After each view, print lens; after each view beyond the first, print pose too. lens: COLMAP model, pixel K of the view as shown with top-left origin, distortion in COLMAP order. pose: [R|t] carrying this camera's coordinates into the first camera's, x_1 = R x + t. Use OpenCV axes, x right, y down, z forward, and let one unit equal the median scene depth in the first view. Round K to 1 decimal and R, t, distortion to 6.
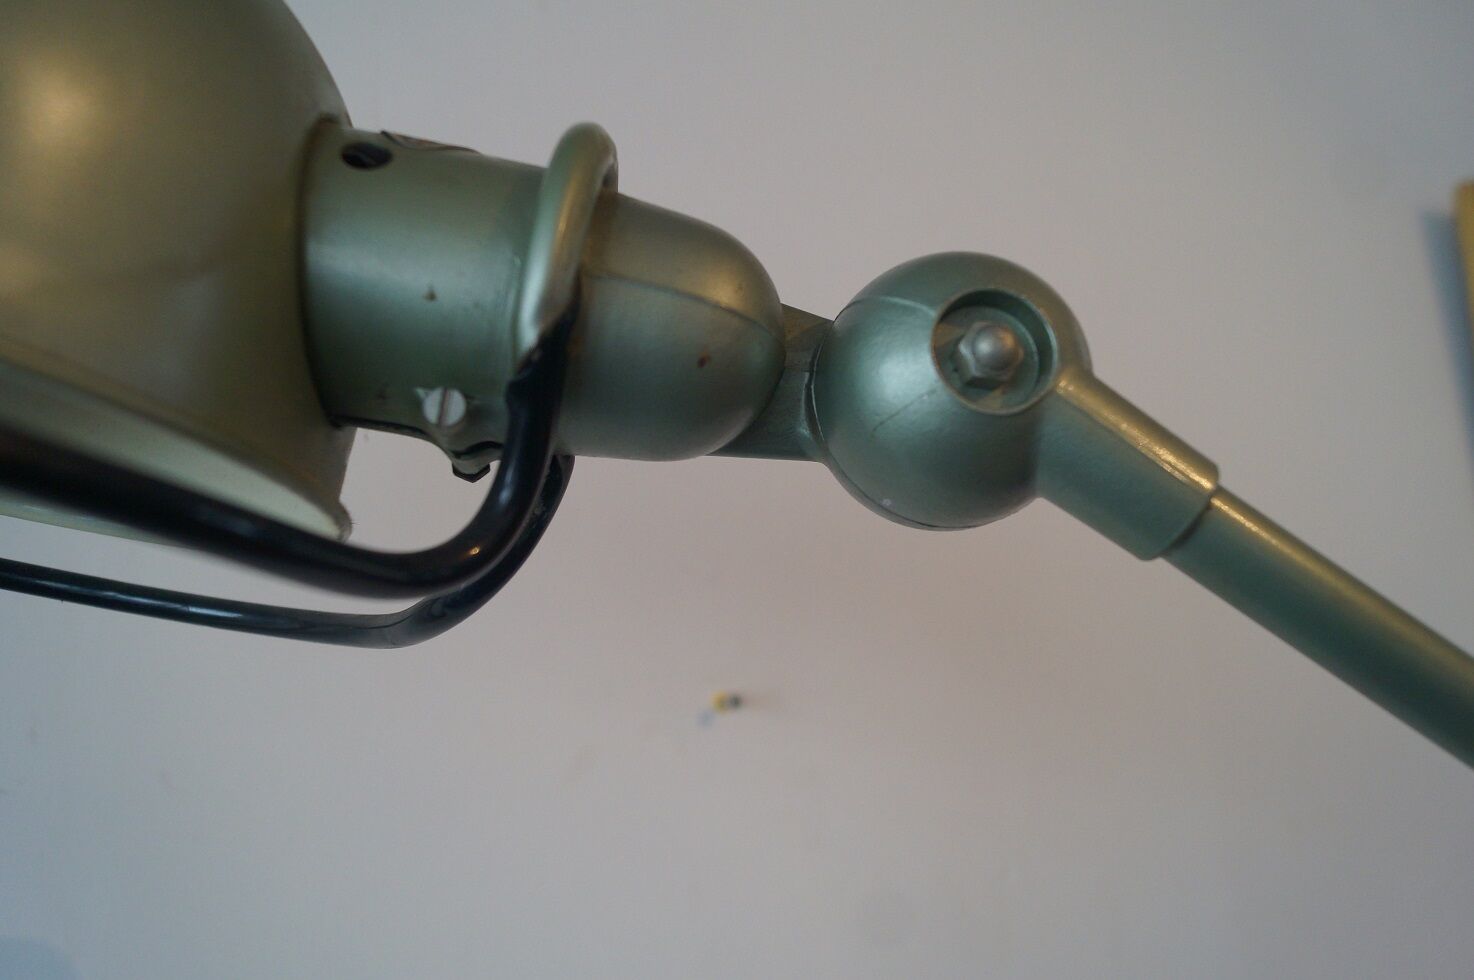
lens RADIAL K [[1110.9, 0, 737.8], [0, 1110.9, 491.6], [0, 0, 1]] dist [-0.010789, 0.016591]
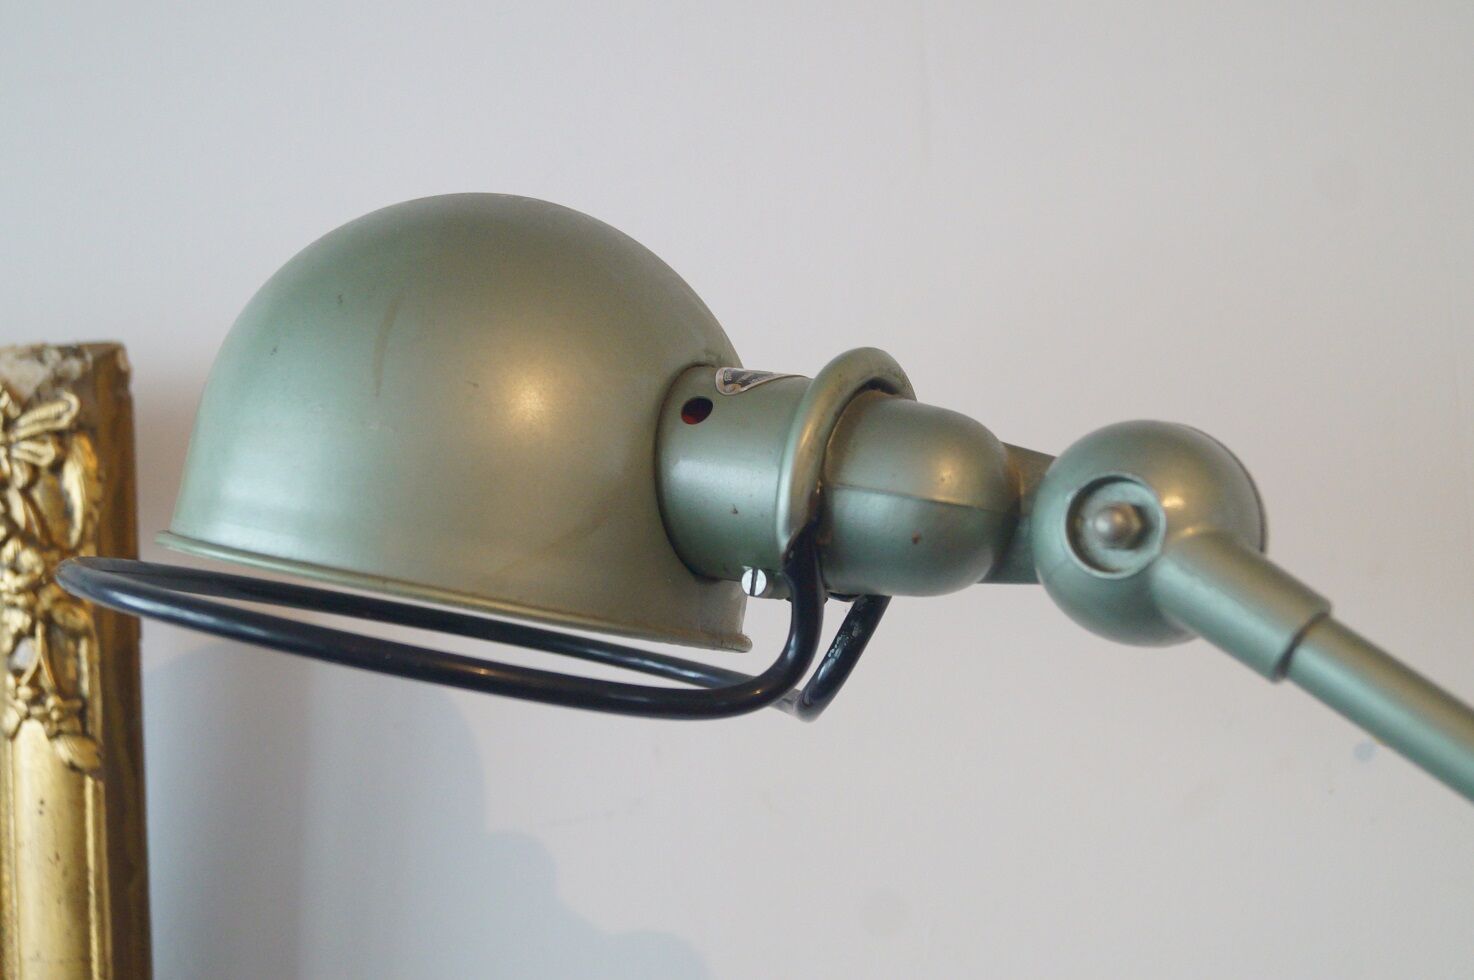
lens RADIAL K [[1831.3, 0, 733.5], [0, 1831.3, 486.5], [0, 0, 1]] dist [0.014477, 0.000000]
pose [[0.821309, -0.047391, -0.568512, 1.058737], [0.108181, 0.991400, 0.073642, -0.368729], [0.560133, -0.121985, 0.819372, -0.954000]]
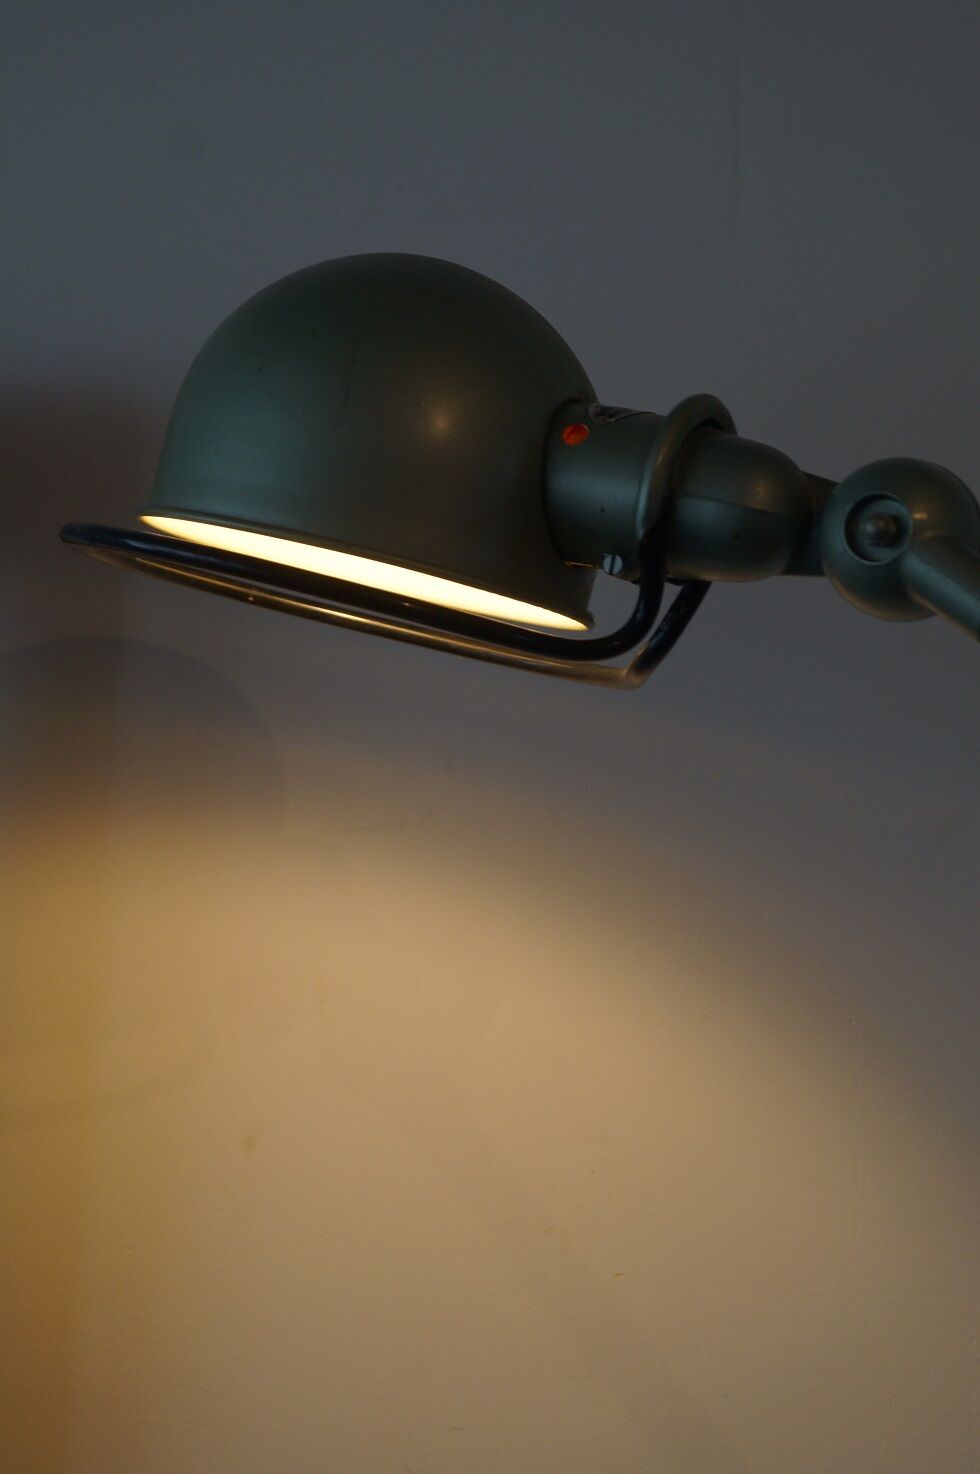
lens RADIAL K [[2703.7, 0, 485.3], [0, 2703.7, 741.0], [0, 0, 1]] dist [0.051399, 0.000000]
pose [[0.844693, 0.027975, -0.534519, 2.052442], [0.049587, 0.990249, 0.130187, -0.388011], [0.532949, -0.136473, 0.835069, -3.076444]]
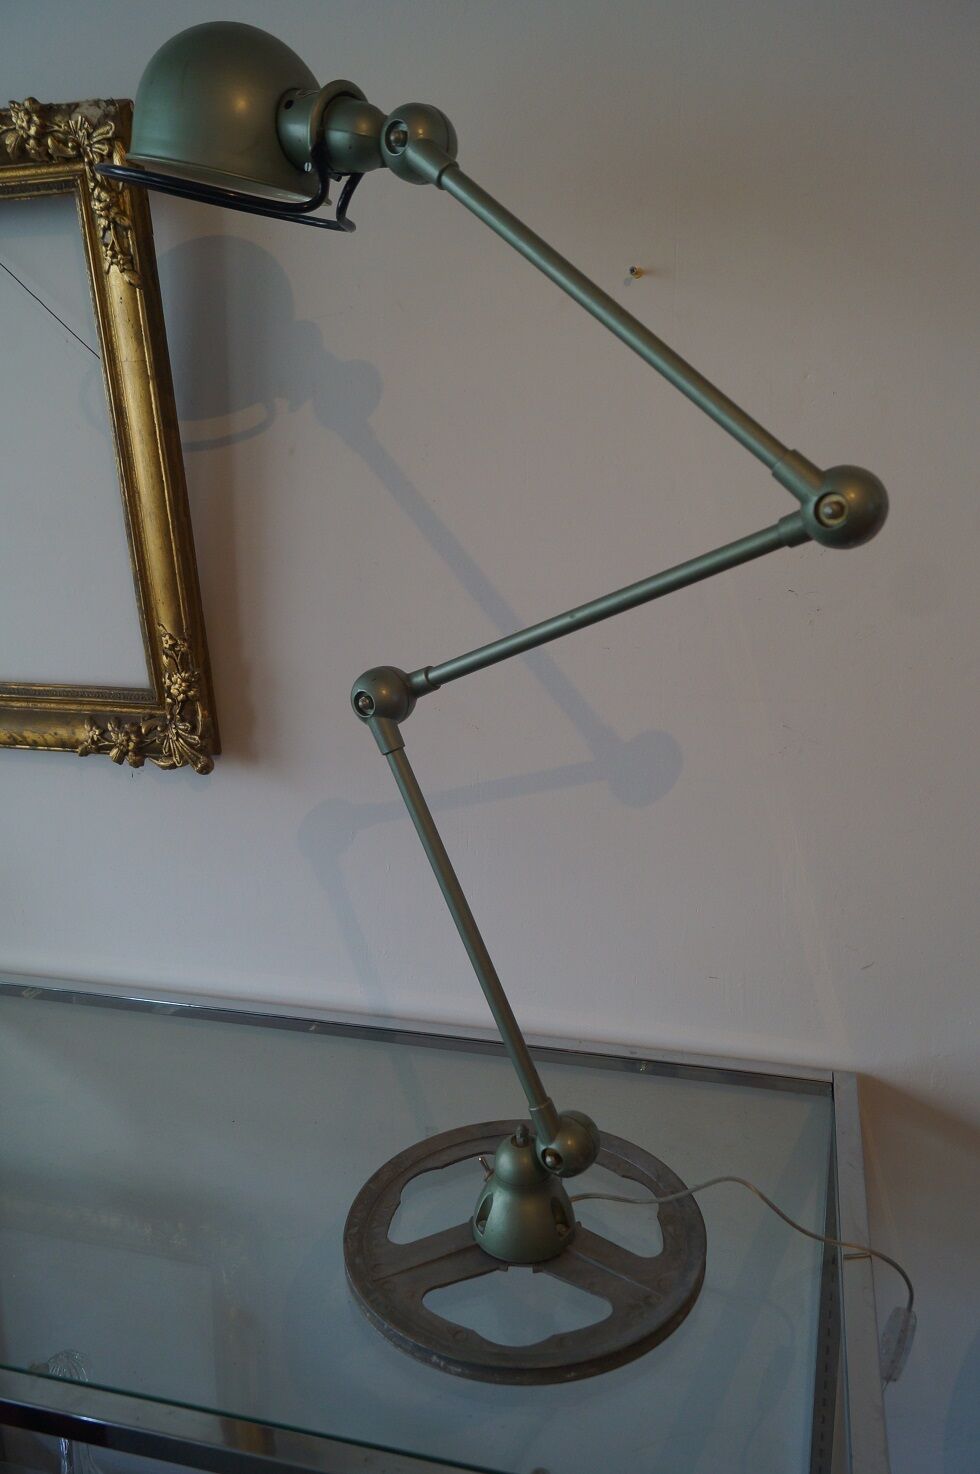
lens RADIAL K [[1110.9, 0, 491.2], [0, 1110.9, 746.7], [0, 0, 1]] dist [-0.010789, 0.016591]
pose [[0.759038, 0.220902, -0.612425, 3.502555], [0.109578, 0.883910, 0.454638, 0.040108], [0.641759, -0.412196, 0.646715, -2.367611]]
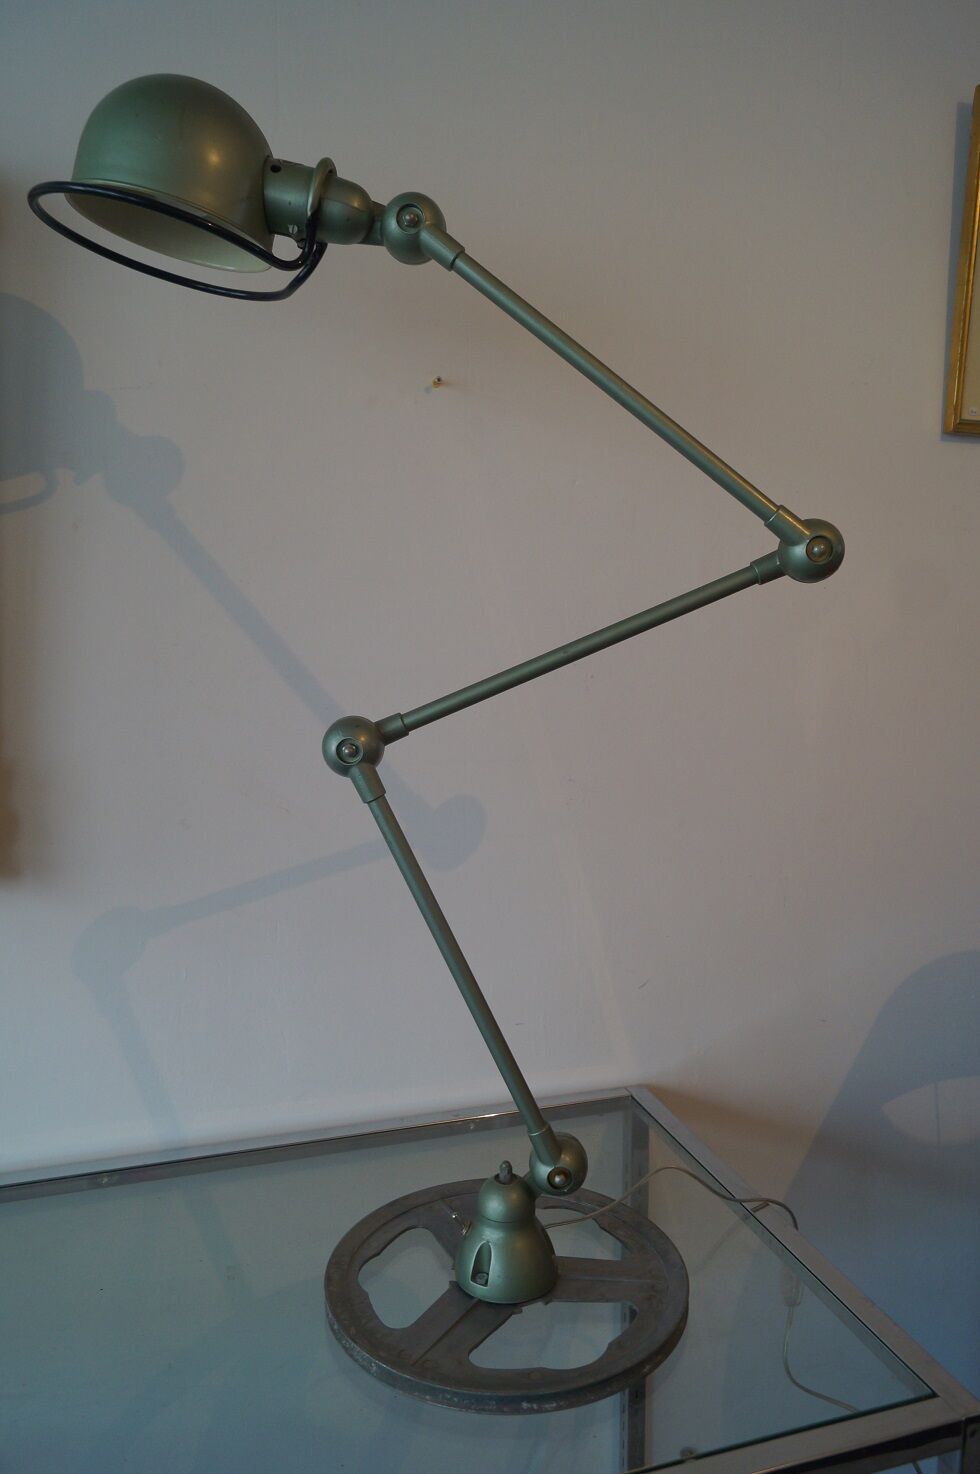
lens RADIAL K [[1110.9, 0, 492.1], [0, 1110.9, 747.1], [0, 0, 1]] dist [-0.010789, 0.016591]
pose [[0.987760, 0.083998, -0.131430, 1.326230], [-0.034047, 0.938401, 0.343866, 0.328117], [0.152218, -0.335183, 0.929775, -3.855419]]
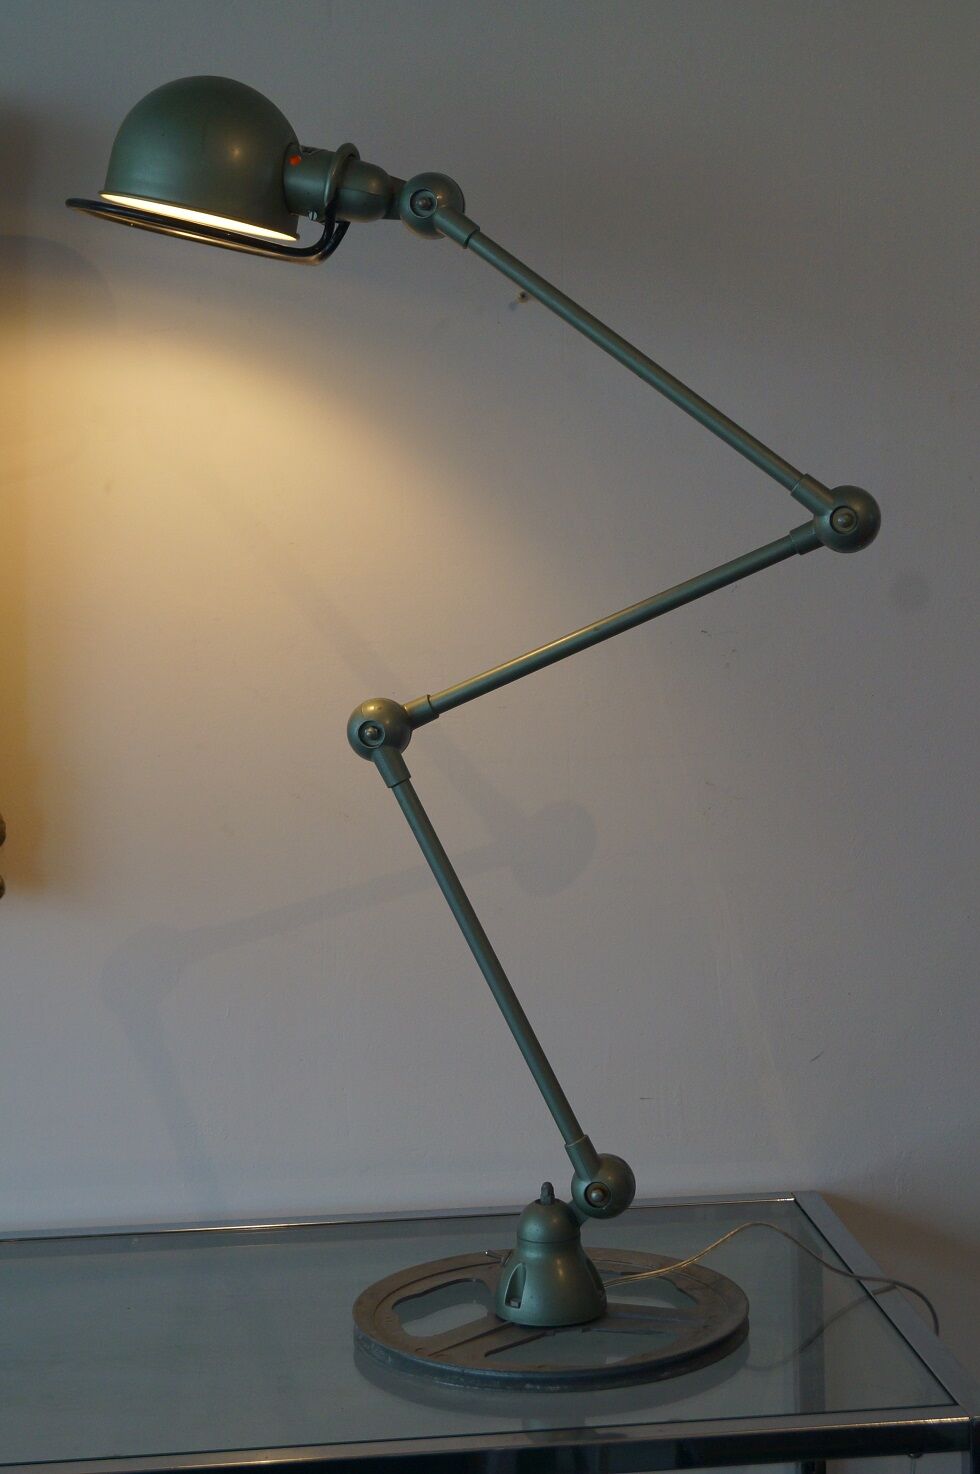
lens RADIAL K [[2532.8, 0, 497.1], [0, 2532.8, 728.0], [0, 0, 1]] dist [-0.038753, 0.000000]
pose [[0.939782, 0.077405, -0.332893, 4.113763], [0.034881, 0.947207, 0.318720, -1.374627], [0.339989, -0.311139, 0.887468, -8.736976]]
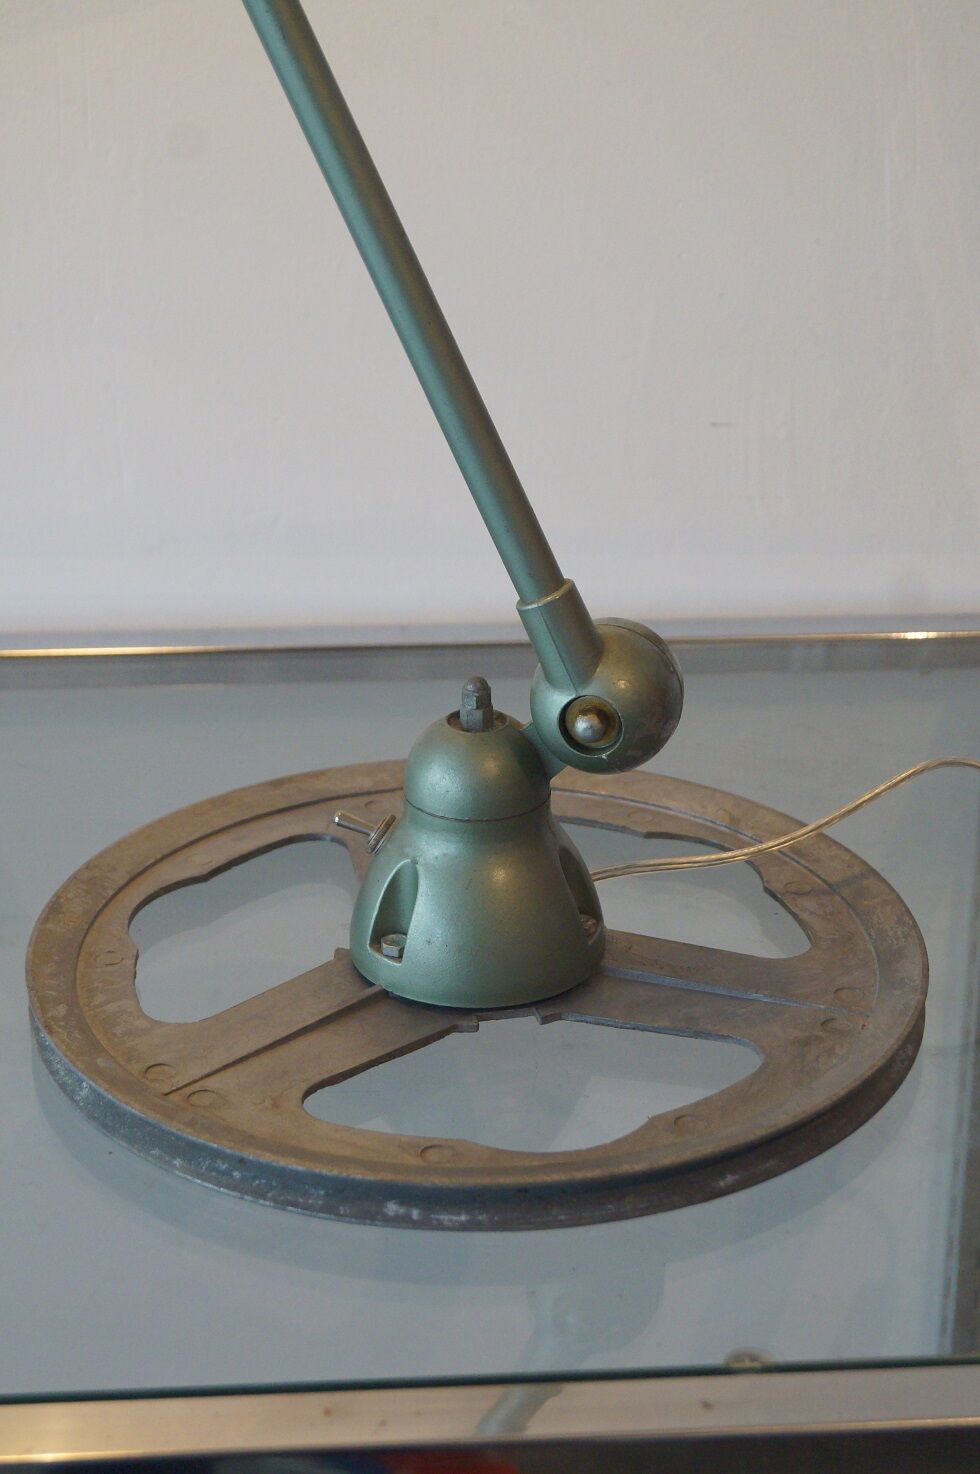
lens RADIAL K [[2703.7, 0, 490.2], [0, 2703.7, 736.1], [0, 0, 1]] dist [0.051399, 0.000000]
pose [[0.925510, 0.215967, -0.311111, 2.450092], [0.015853, 0.798660, 0.601573, 1.032493], [0.378392, -0.561694, 0.735744, -3.364482]]
